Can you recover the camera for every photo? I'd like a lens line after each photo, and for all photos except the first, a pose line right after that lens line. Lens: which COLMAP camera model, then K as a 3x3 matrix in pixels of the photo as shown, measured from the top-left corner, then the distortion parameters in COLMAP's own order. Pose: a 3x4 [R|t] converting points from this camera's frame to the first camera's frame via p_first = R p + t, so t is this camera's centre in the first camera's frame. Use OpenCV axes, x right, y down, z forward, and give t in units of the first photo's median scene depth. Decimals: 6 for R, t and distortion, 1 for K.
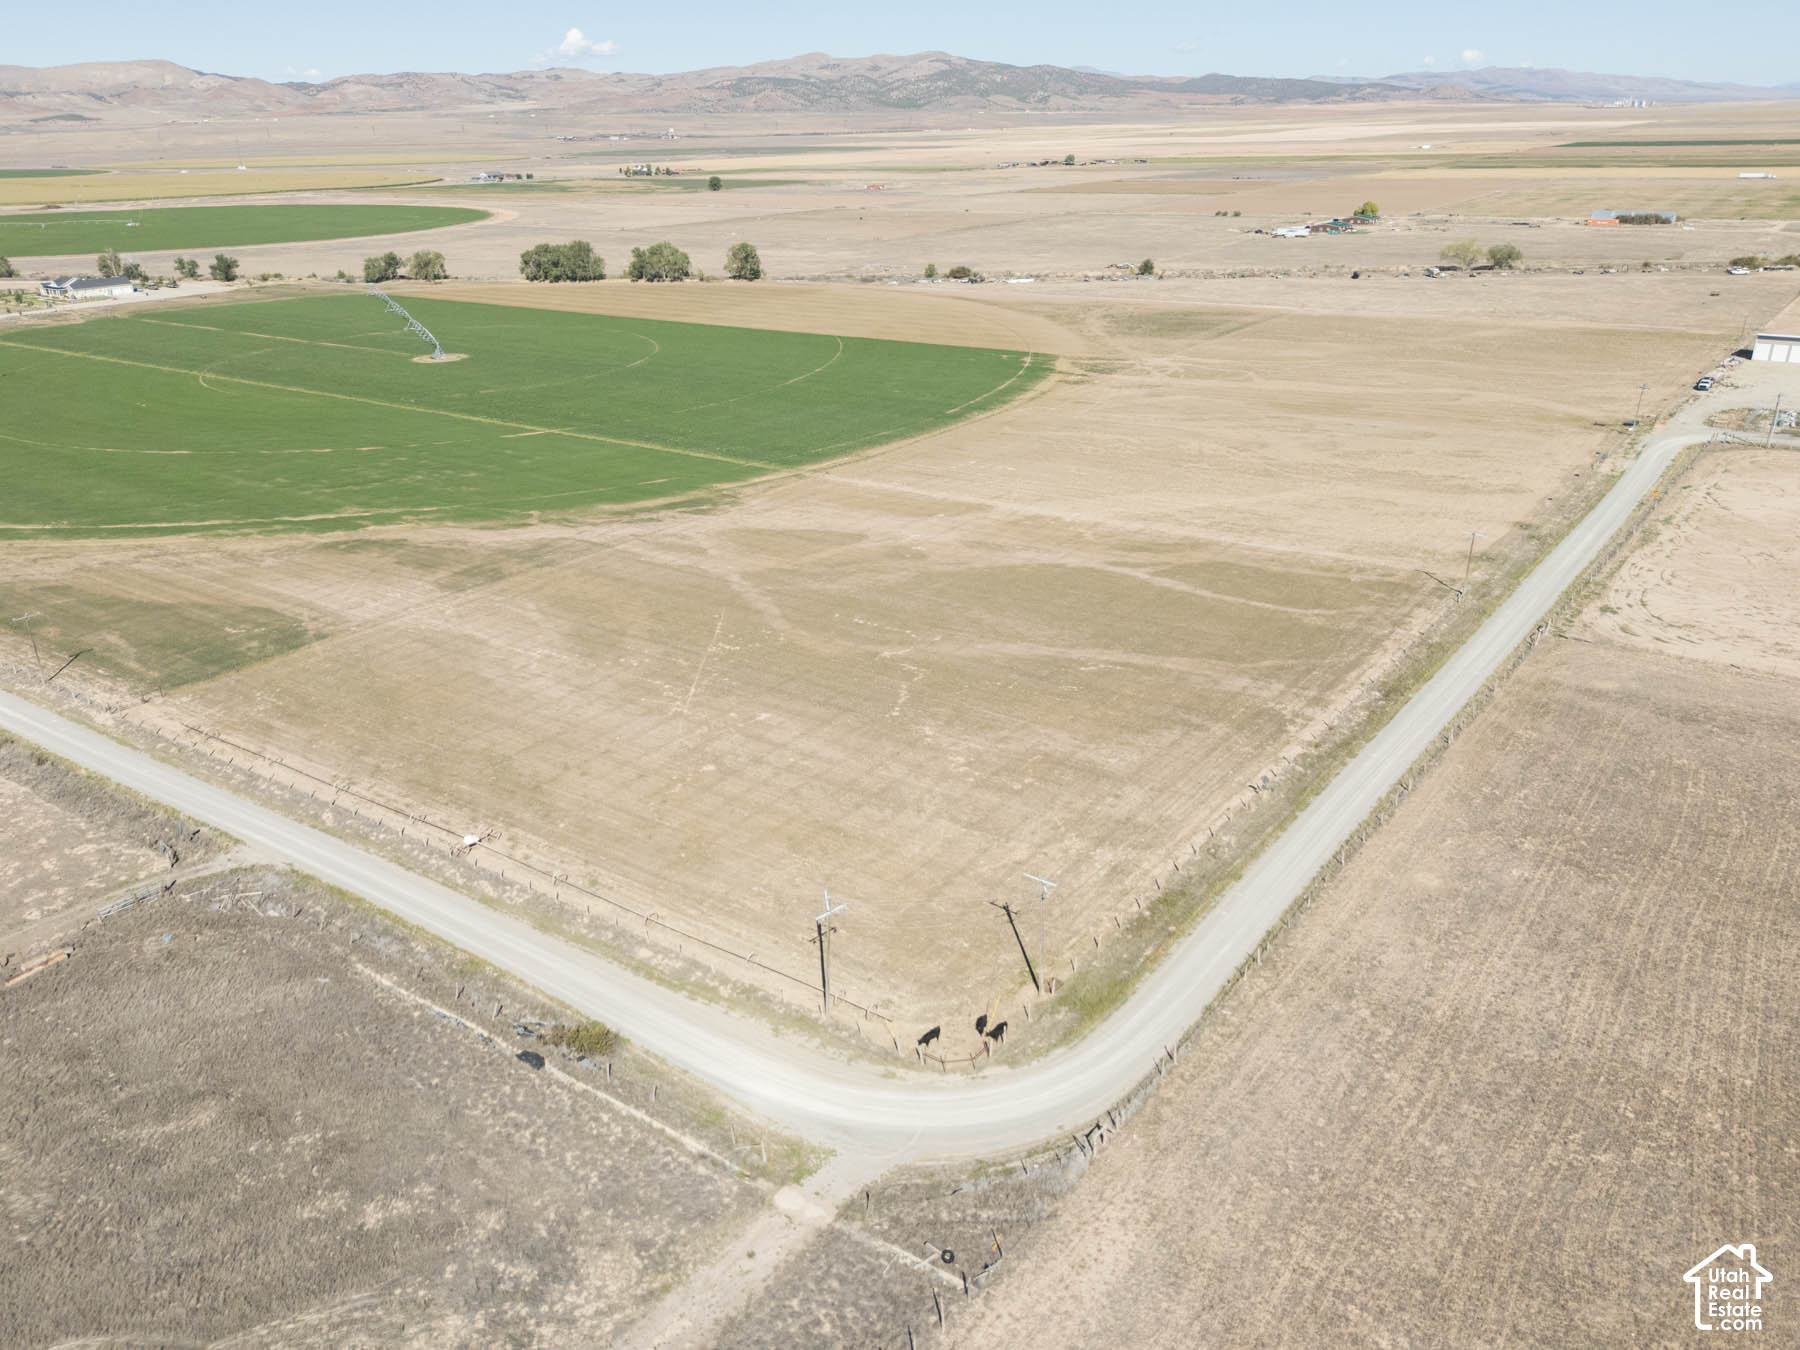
lens RADIAL K [[1335.7, 0, 898.6], [0, 1335.7, 635.0], [0, 0, 1]] dist [0.074074, -0.064684]
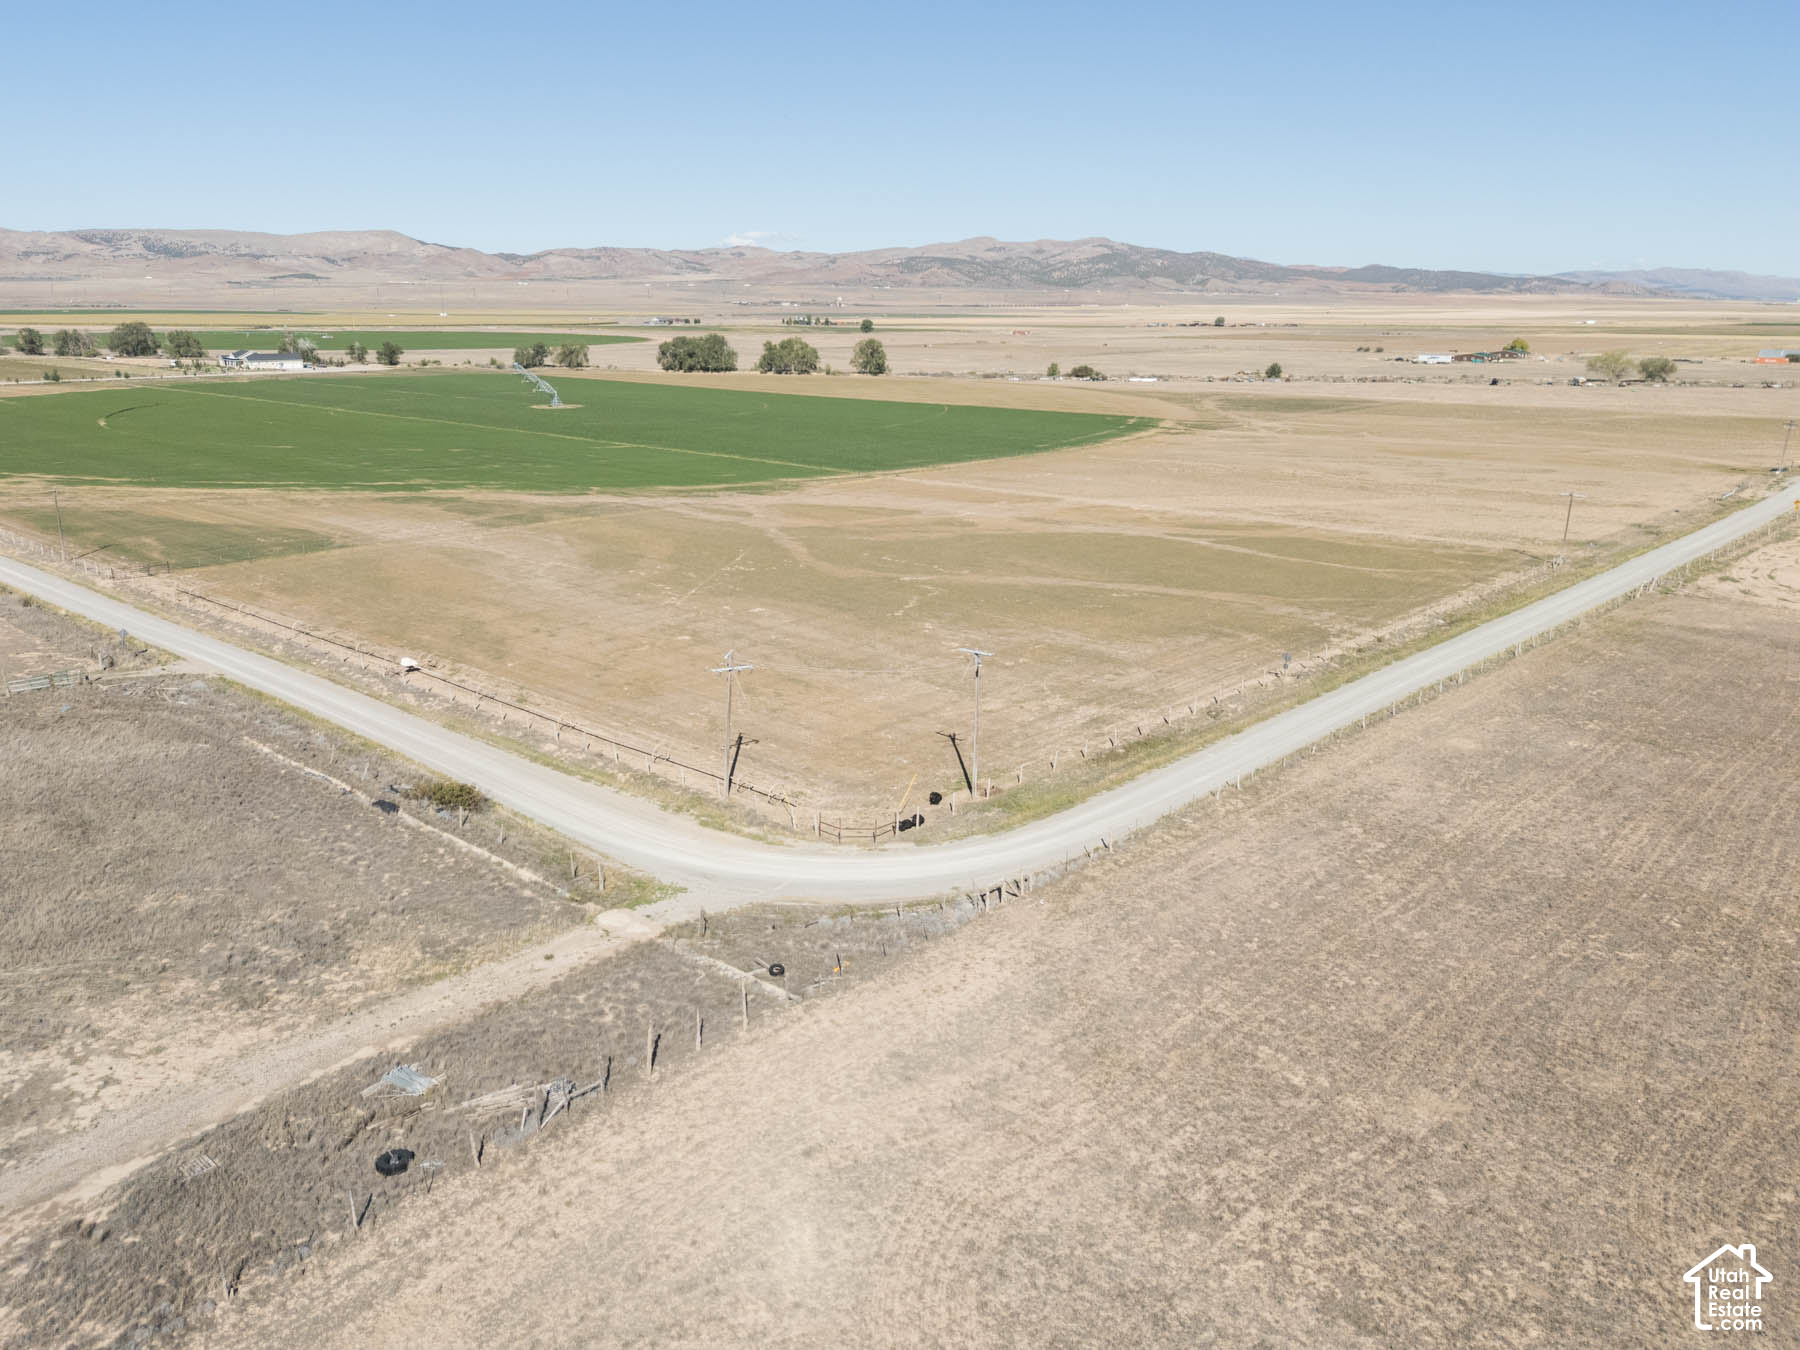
lens RADIAL K [[1322.6, 0, 900.0], [0, 1322.6, 675.0], [0, 0, 1]] dist [0.071369, -0.066209]
pose [[0.992905, 0.056556, -0.104596, 0.088093], [-0.065908, 0.993917, -0.088234, 0.165160], [0.098970, 0.094501, 0.990593, 0.090419]]
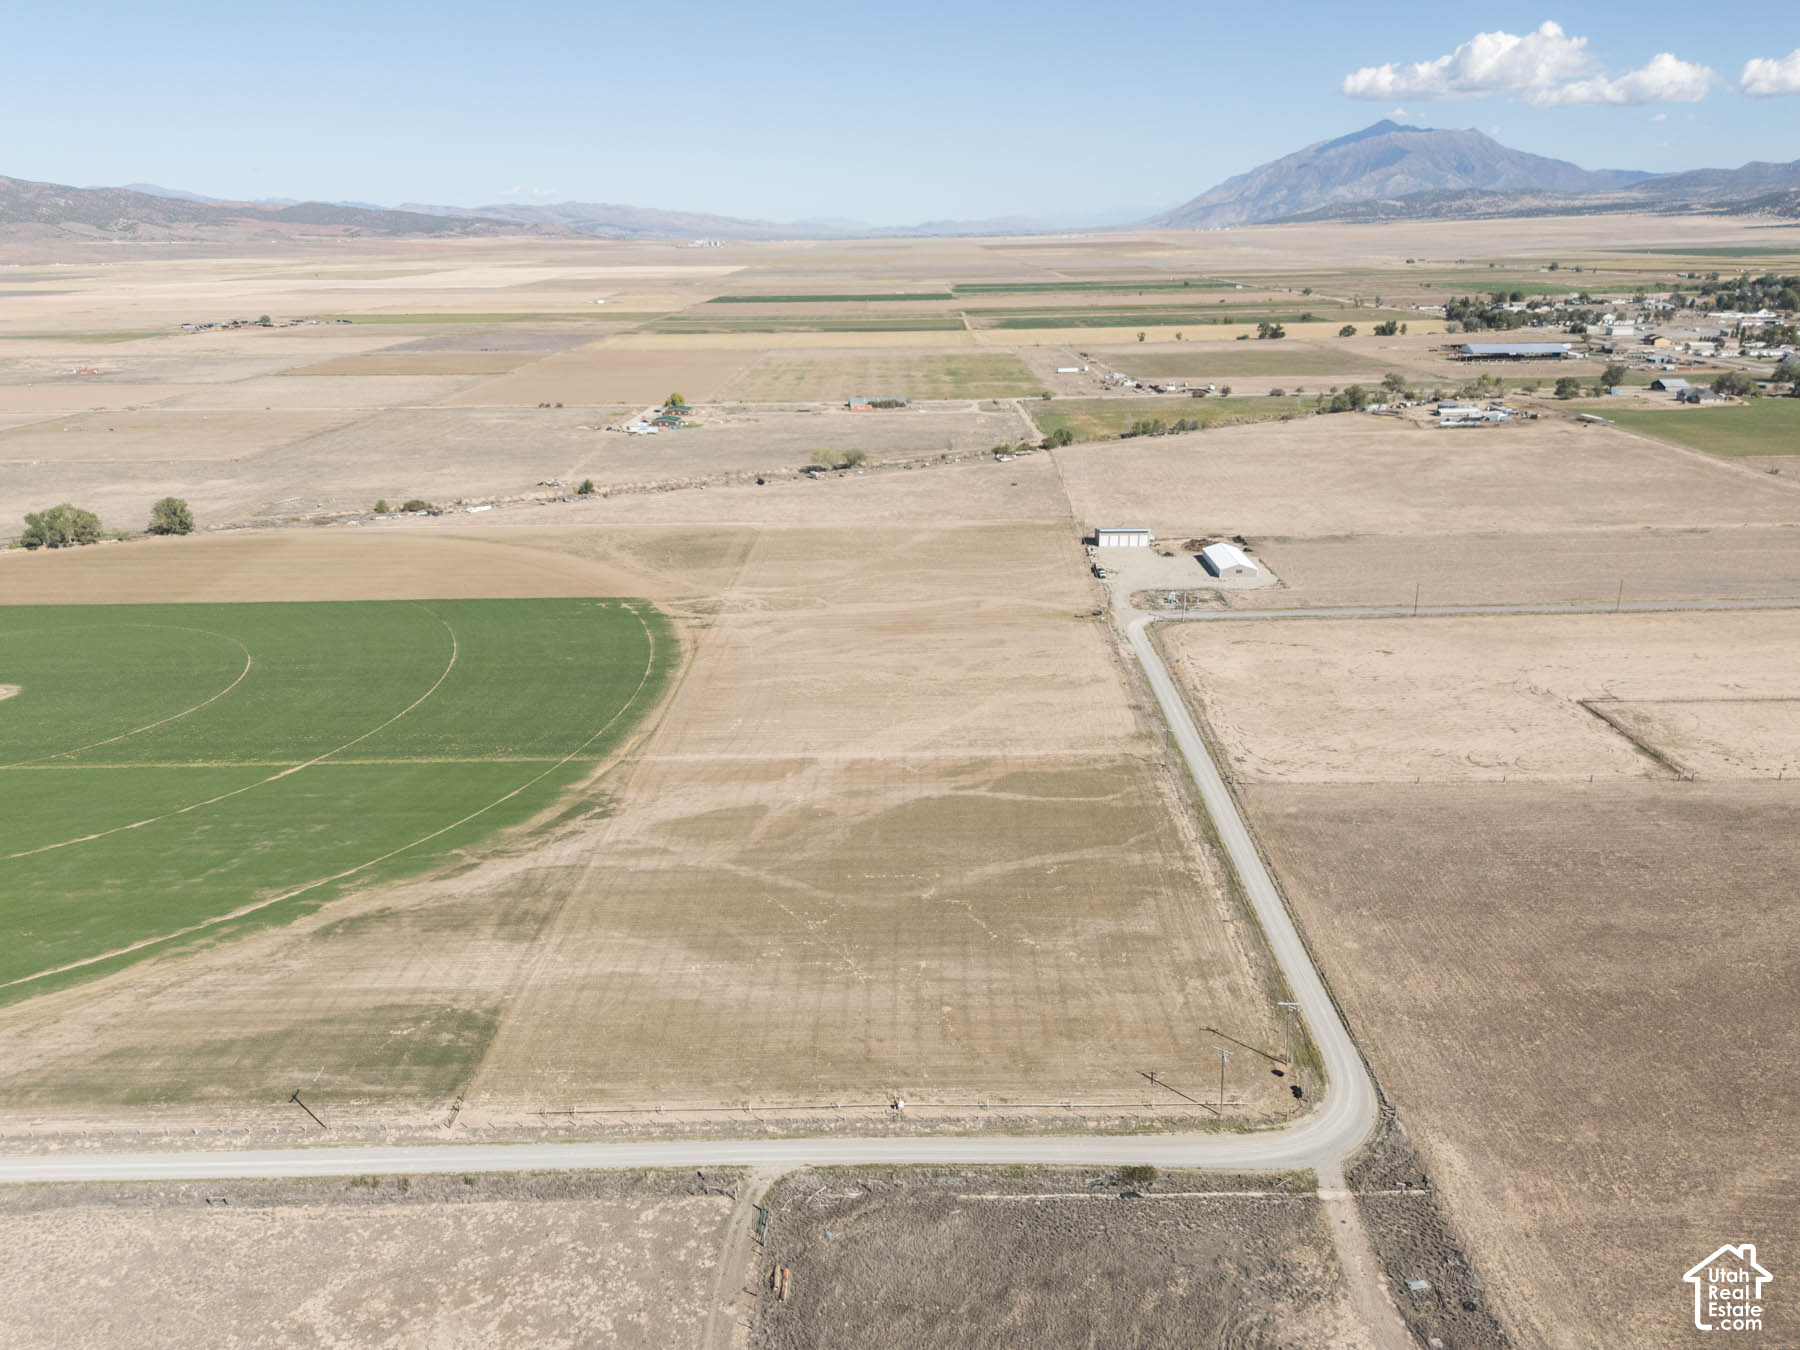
lens RADIAL K [[1335.7, 0, 898.6], [0, 1335.7, 635.0], [0, 0, 1]] dist [0.074074, -0.064684]
pose [[0.817601, -0.157618, 0.553791, -0.792787], [0.202109, 0.979165, -0.019702, -0.241270], [-0.539148, 0.128034, 0.832422, -0.216969]]
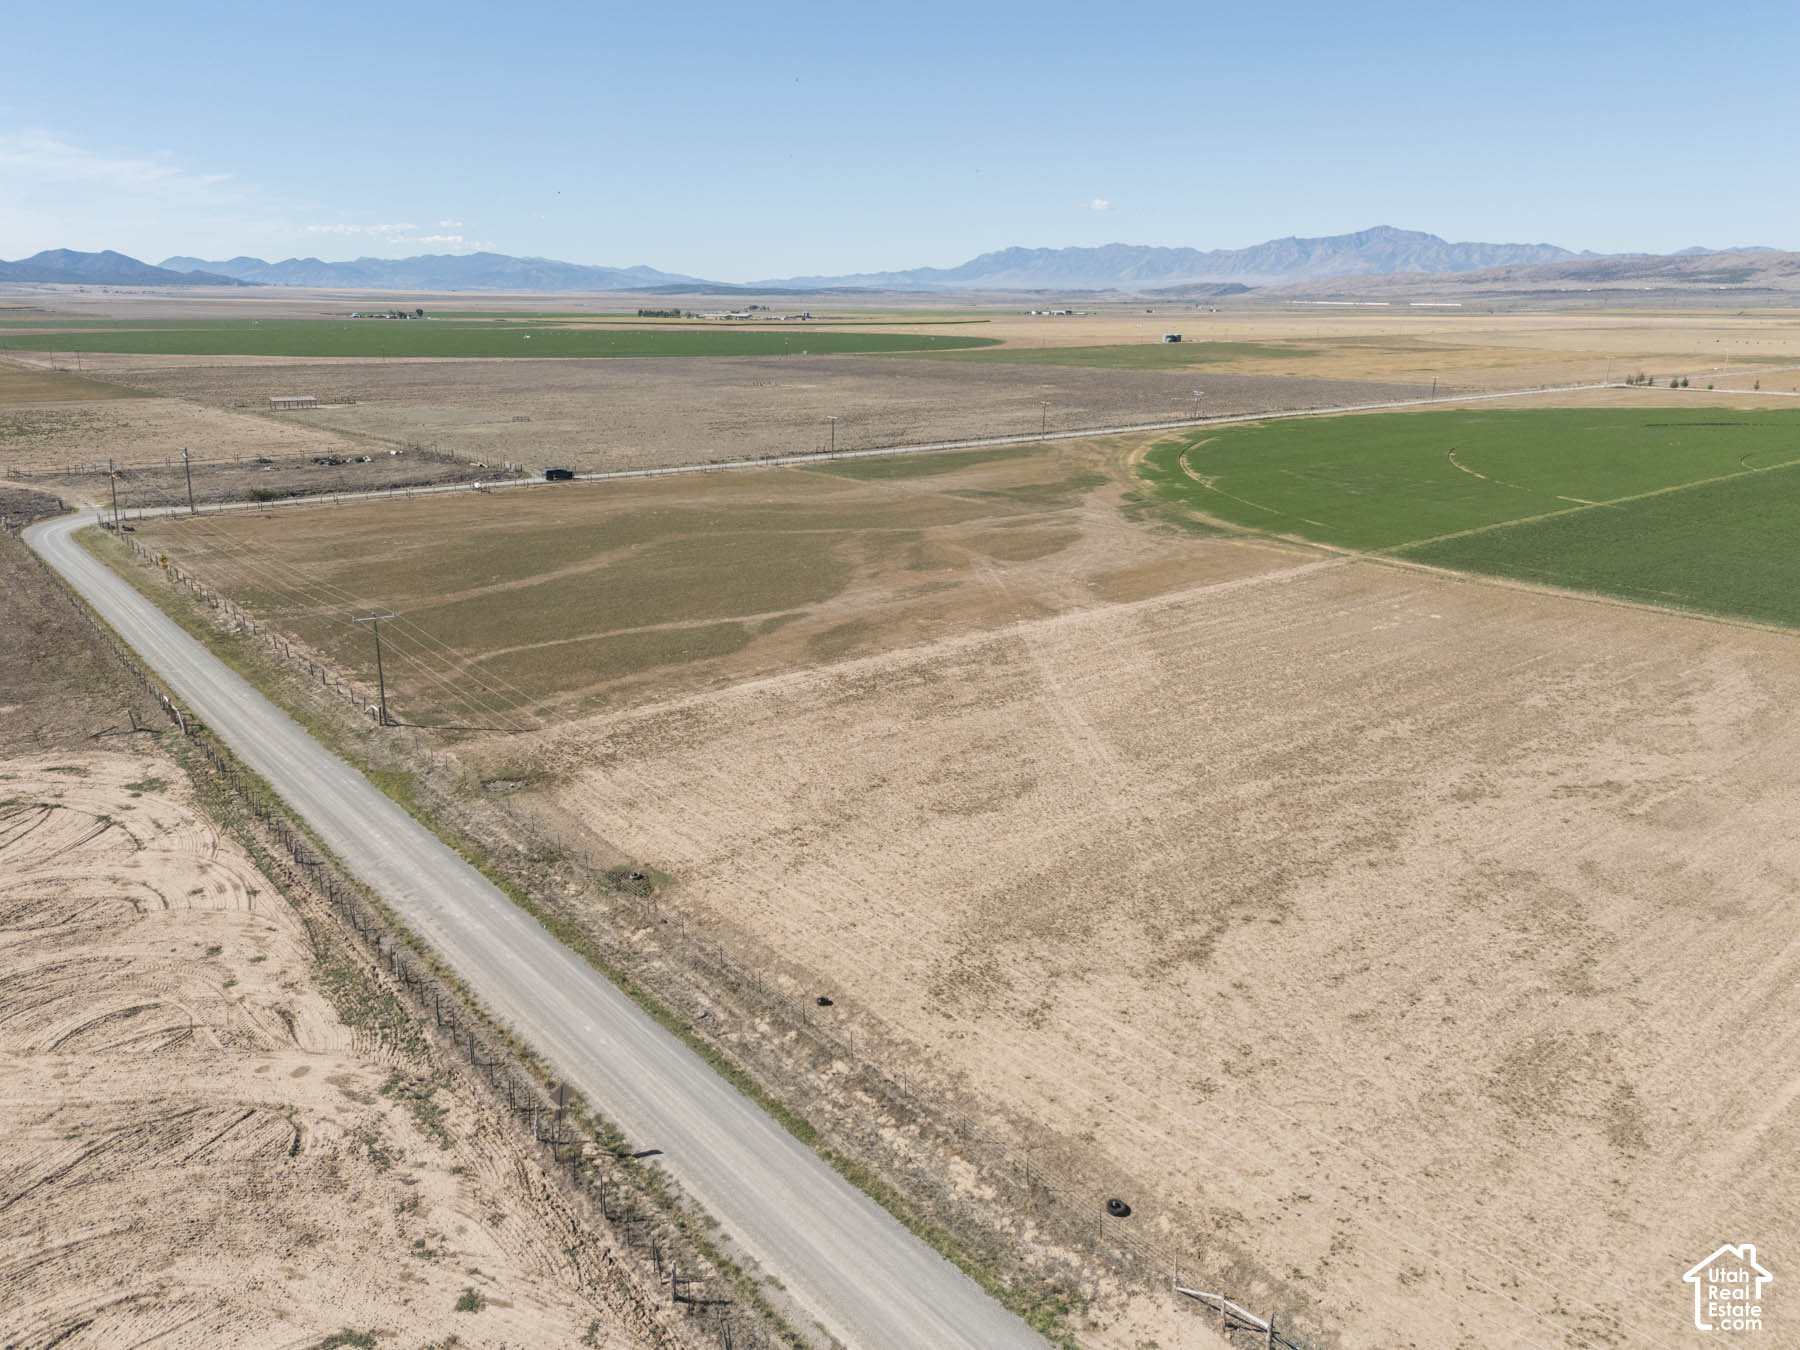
lens RADIAL K [[1335.7, 0, 898.6], [0, 1335.7, 635.0], [0, 0, 1]] dist [0.074074, -0.064684]
pose [[-0.251120, 0.255987, -0.933493, 0.972832], [-0.346822, 0.876570, 0.333677, -0.359995], [0.903689, 0.407549, -0.131342, 1.378742]]
